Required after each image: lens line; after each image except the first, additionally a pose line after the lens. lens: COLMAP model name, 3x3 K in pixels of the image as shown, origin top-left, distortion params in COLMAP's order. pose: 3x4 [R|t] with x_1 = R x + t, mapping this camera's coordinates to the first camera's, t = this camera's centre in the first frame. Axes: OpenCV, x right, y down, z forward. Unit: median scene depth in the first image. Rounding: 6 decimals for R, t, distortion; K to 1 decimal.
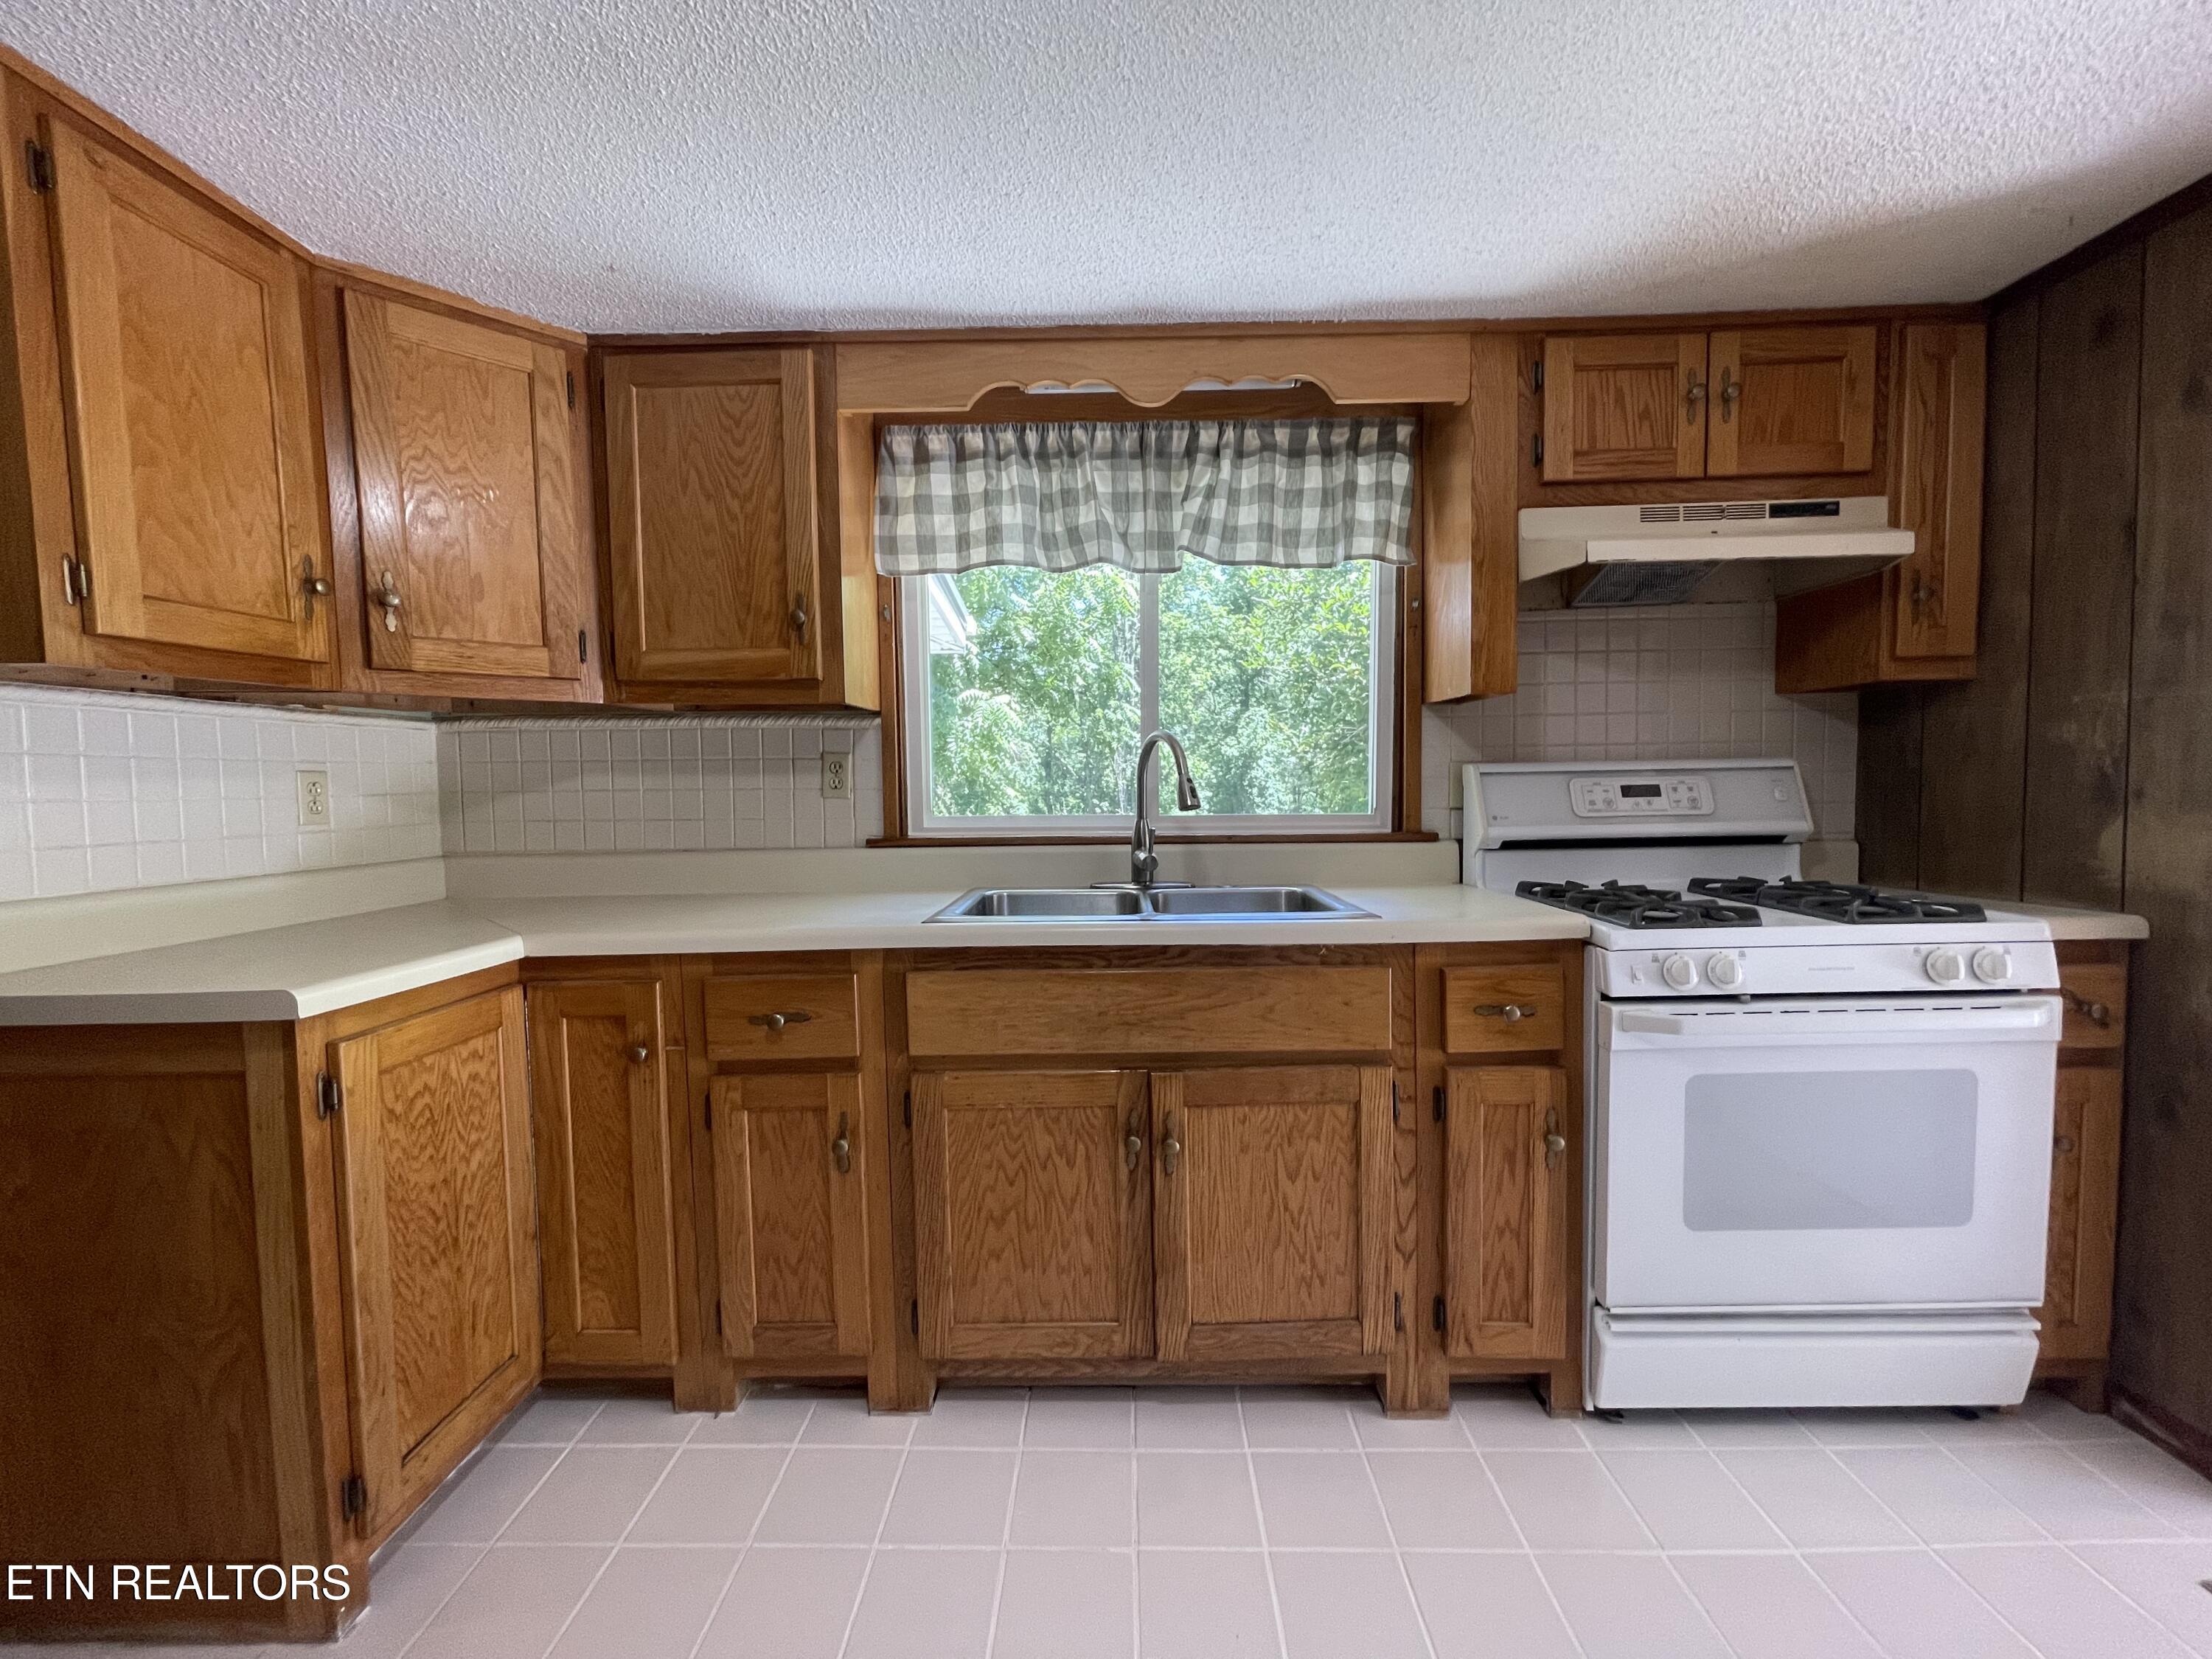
lens RADIAL K [[881.4, 0, 1106.0], [0, 881.4, 829.5], [0, 0, 1]] dist [-0.010161, -0.000087]
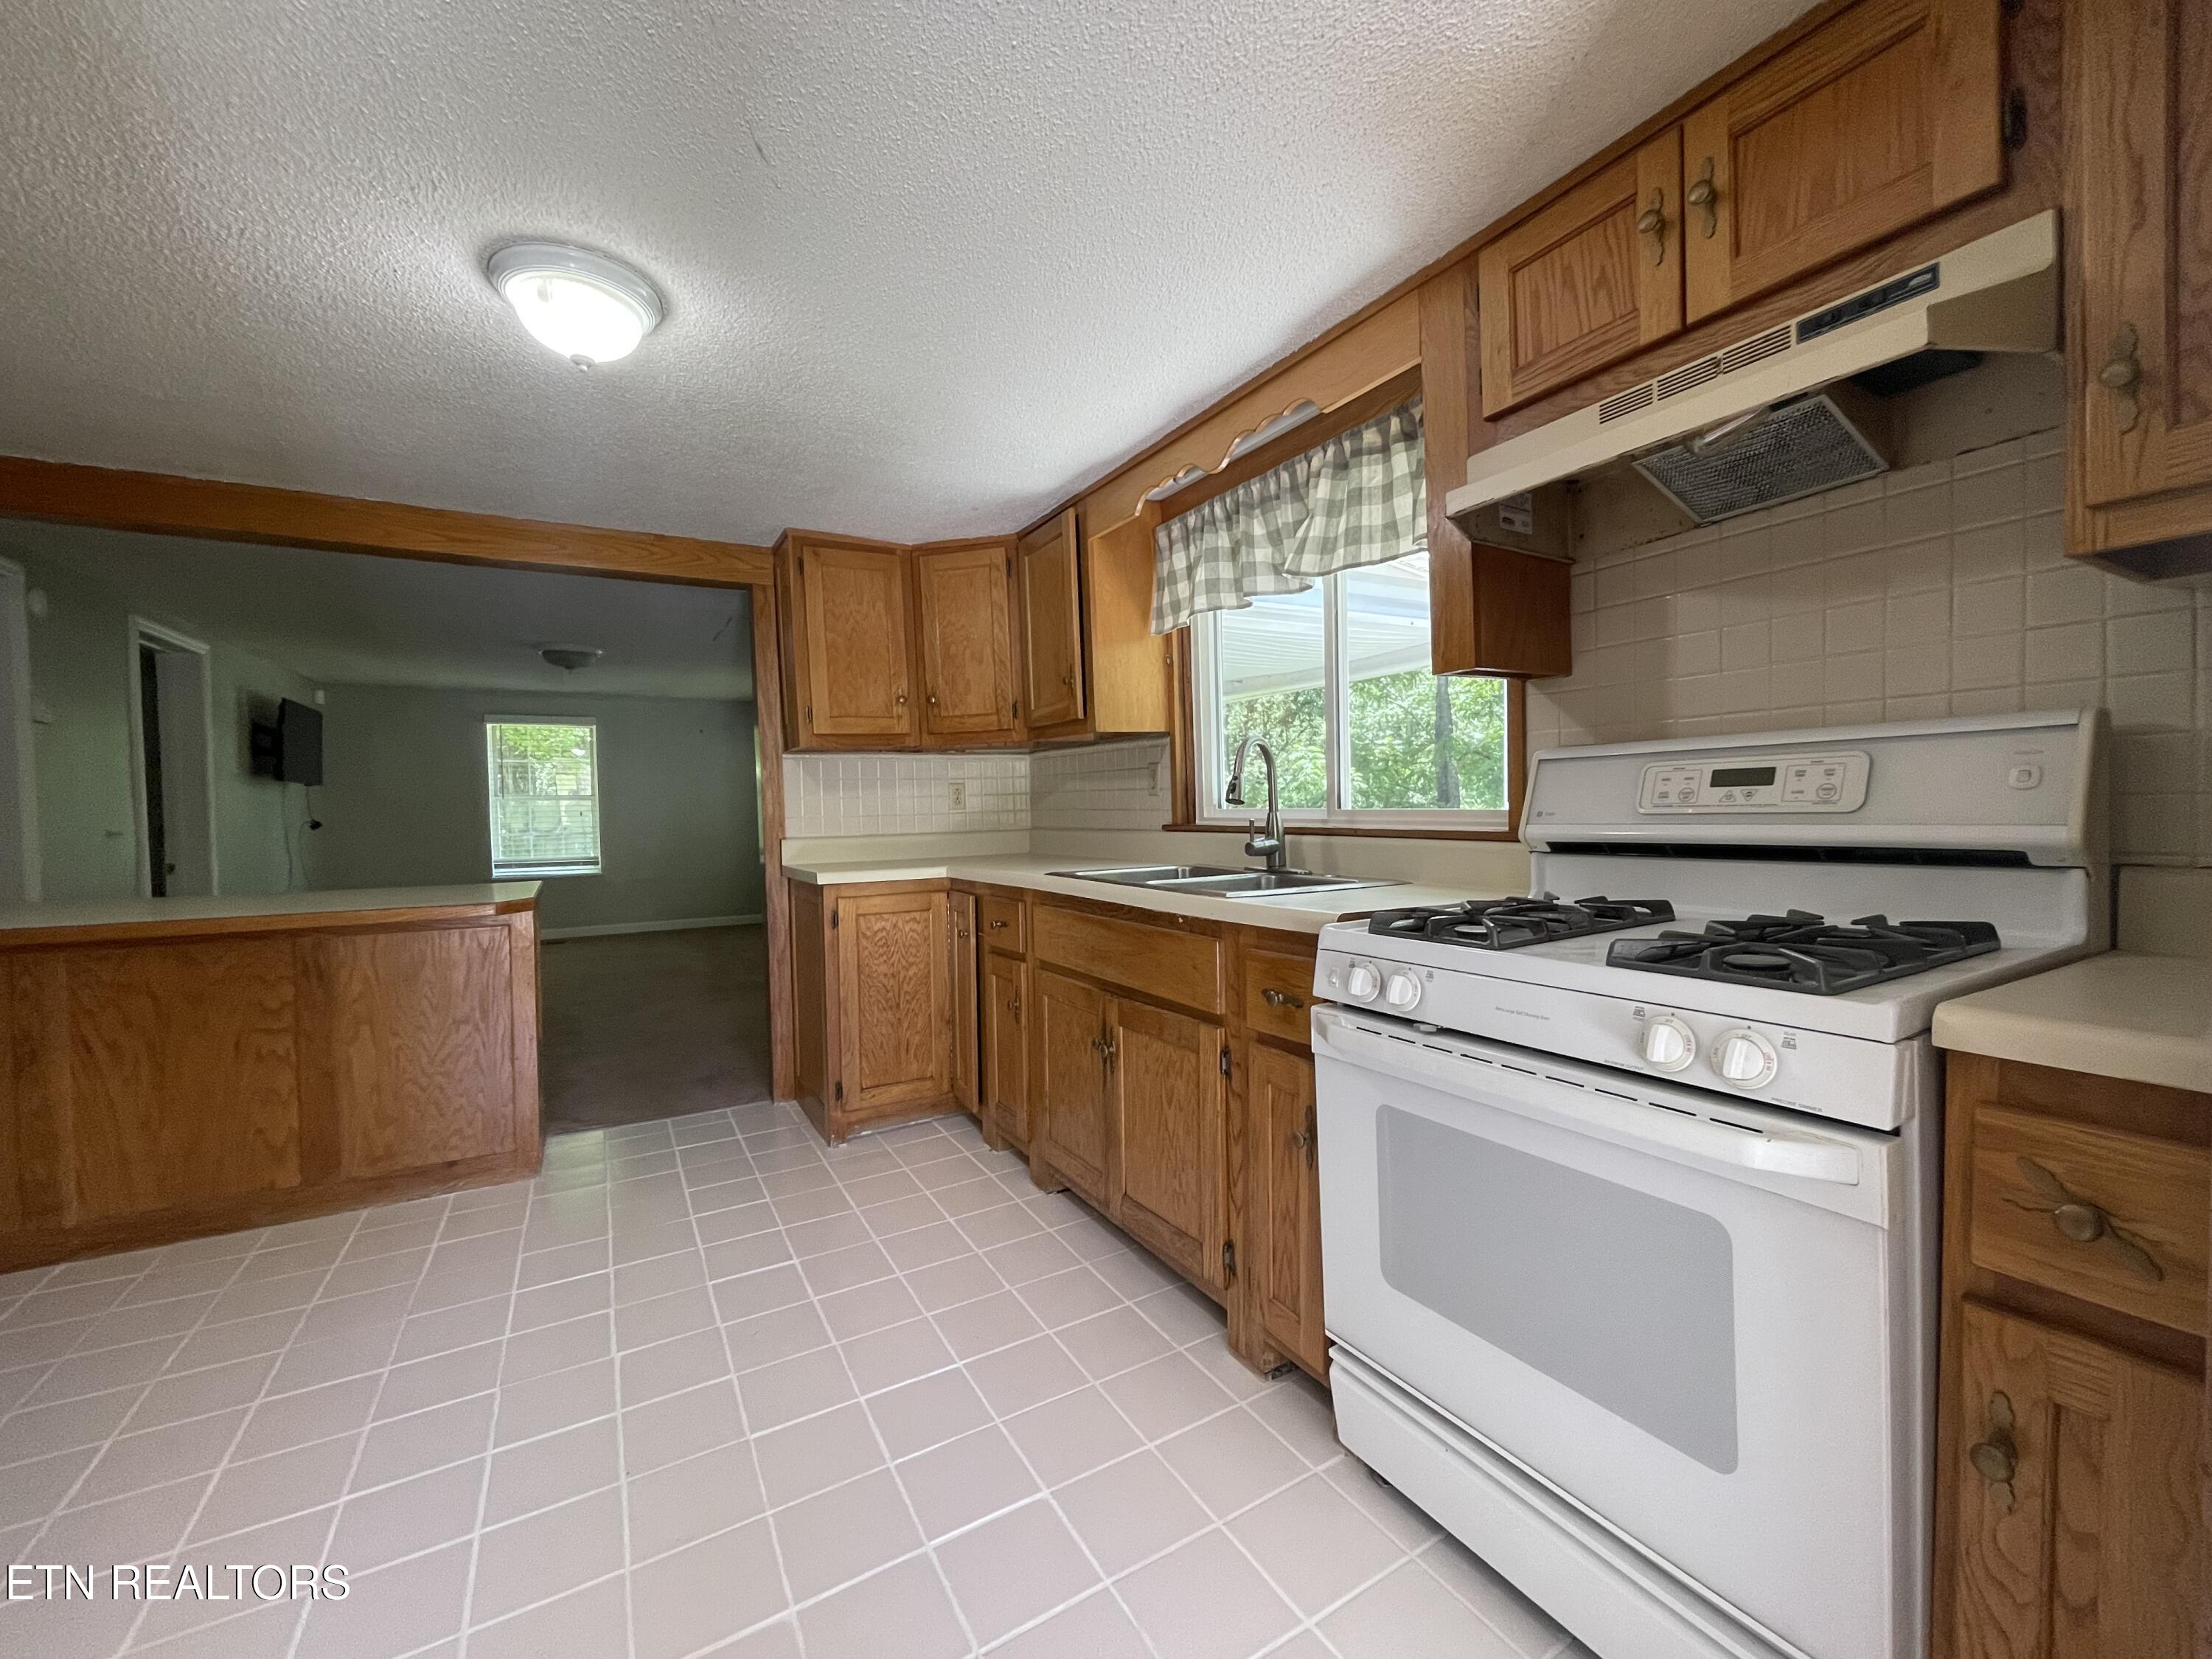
lens RADIAL K [[881.4, 0, 1106.0], [0, 881.4, 829.5], [0, 0, 1]] dist [-0.010161, -0.000087]
pose [[0.519244, 0.026878, -0.854203, 1.032387], [-0.027757, 0.999508, 0.014578, 0.000586], [0.854175, 0.016141, 0.519735, 0.244391]]
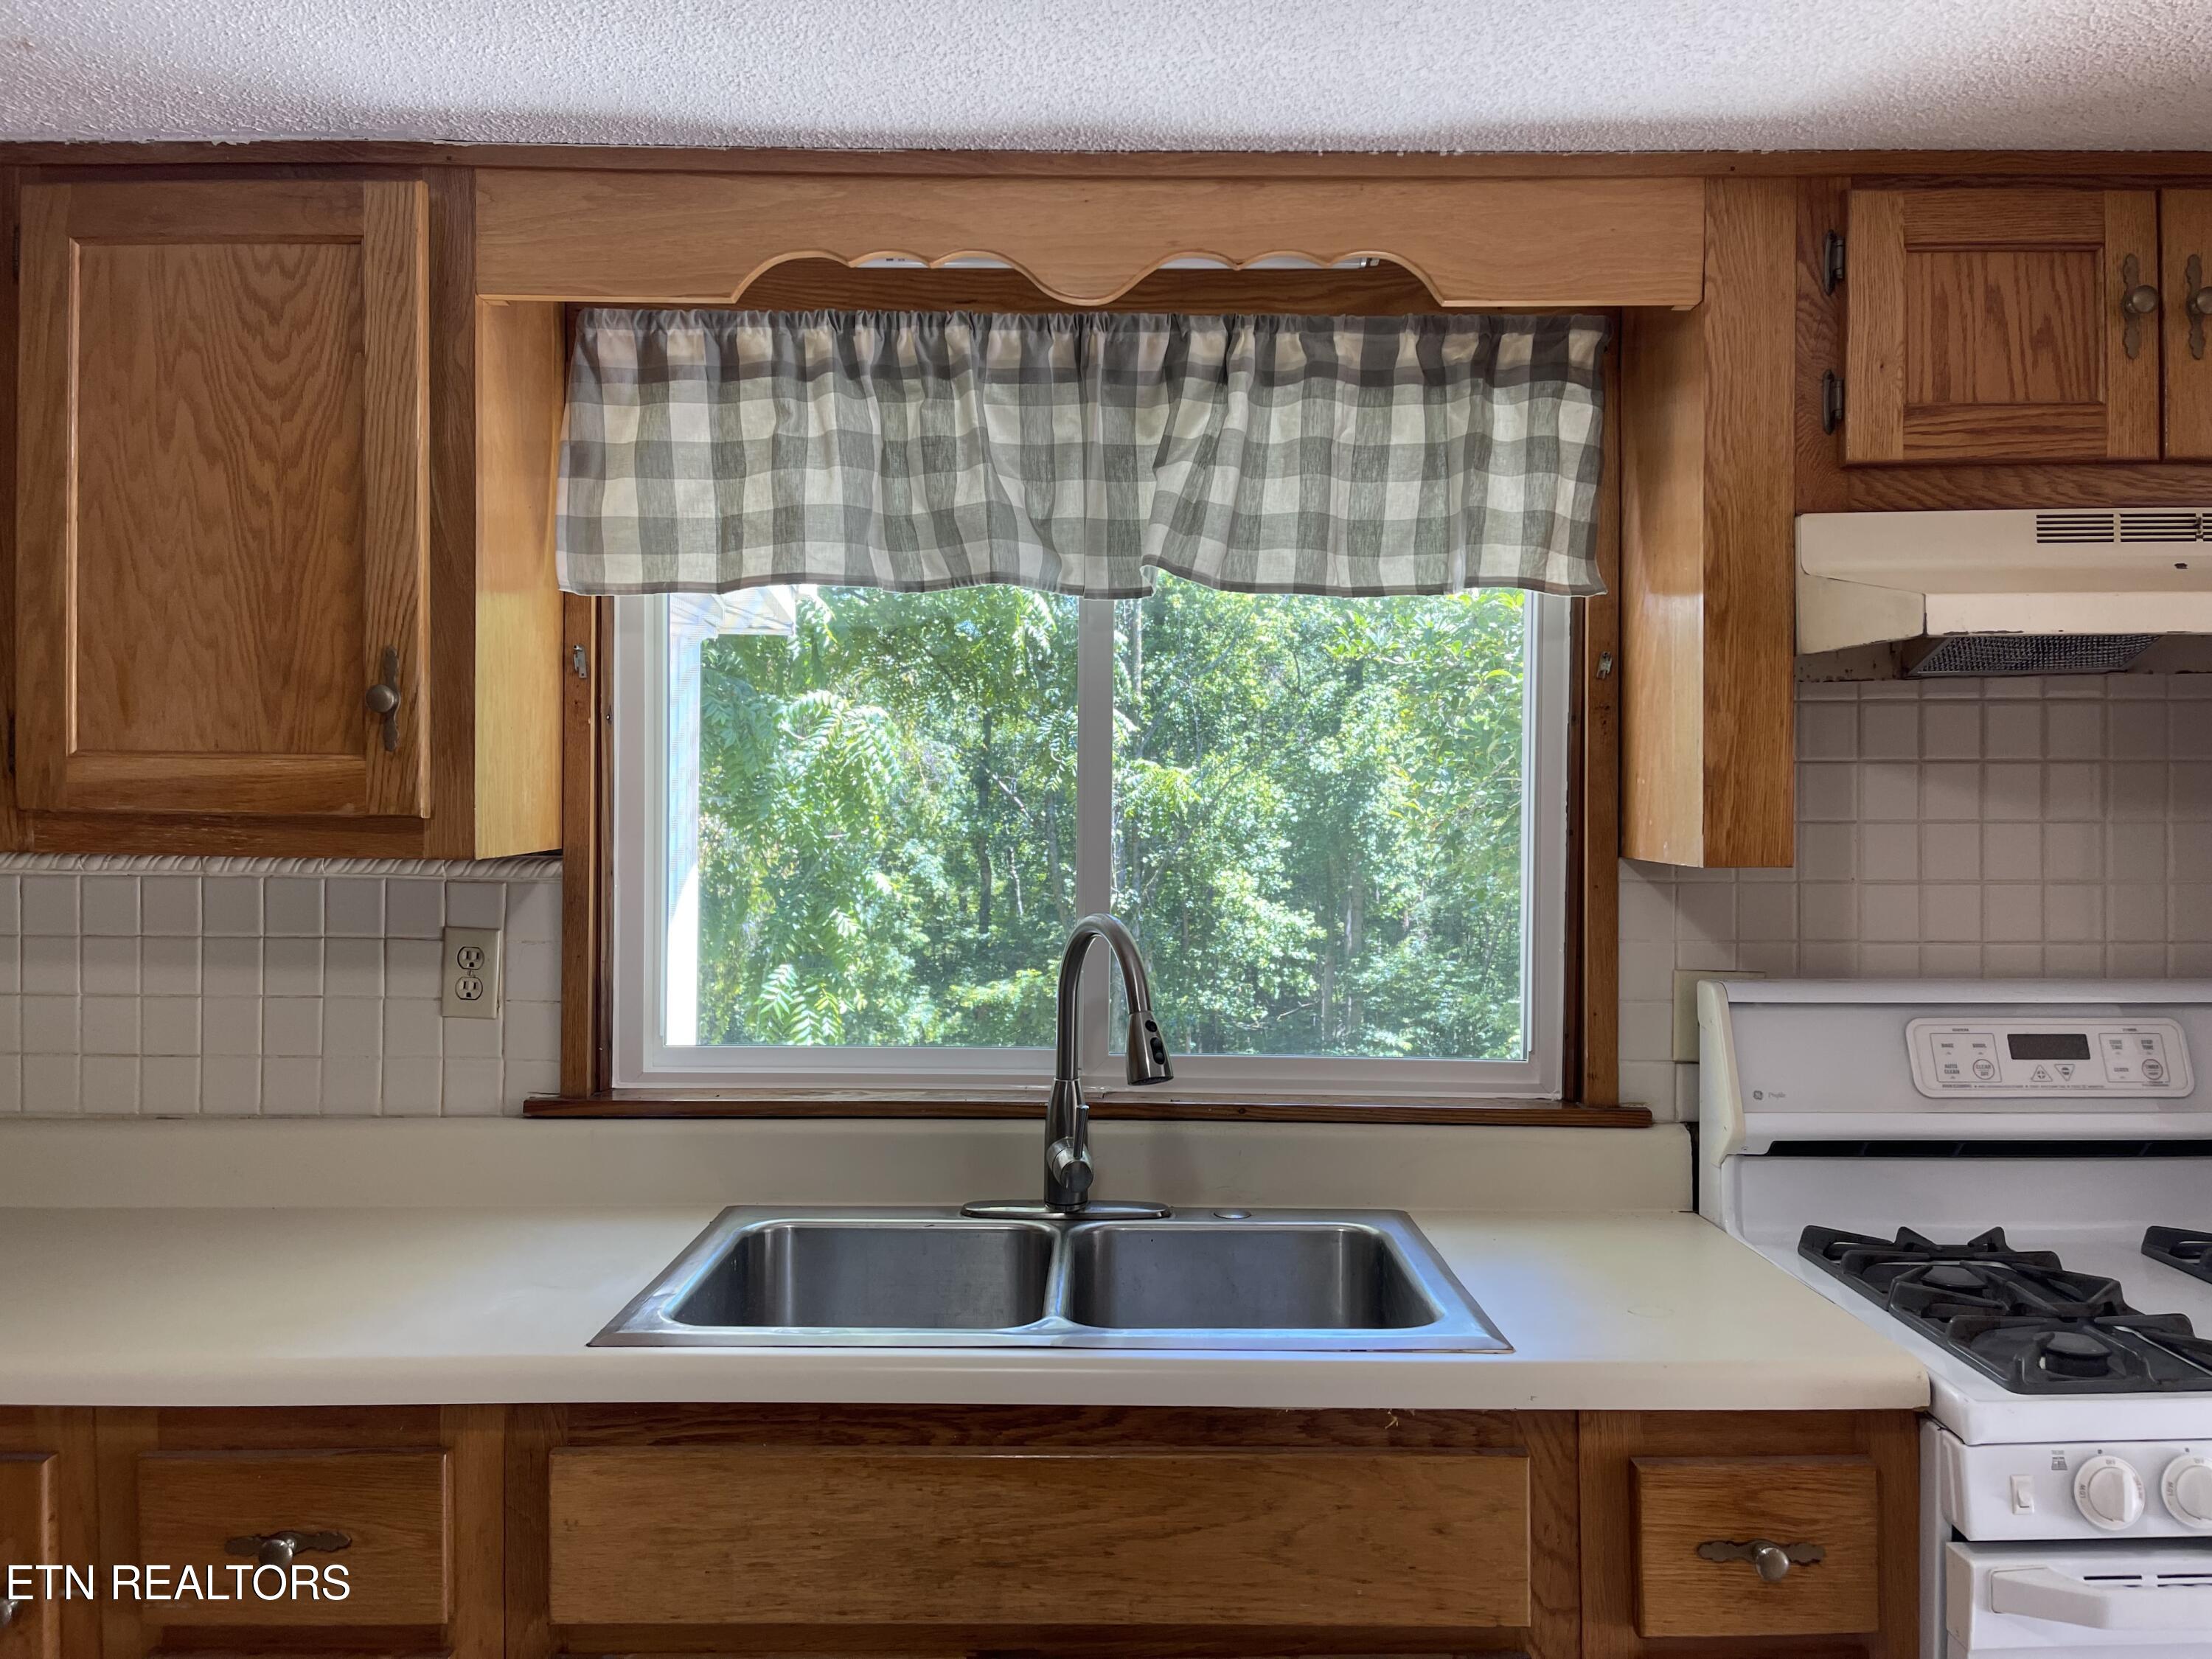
lens RADIAL K [[1658.8, 0, 1106.0], [0, 1658.8, 829.5], [0, 0, 1]] dist [0.068638, -0.097140]
pose [[0.999778, 0.018181, 0.010674, 0.057492], [-0.017606, 0.998510, -0.051648, -0.120945], [-0.011597, 0.051448, 0.998608, 0.033822]]
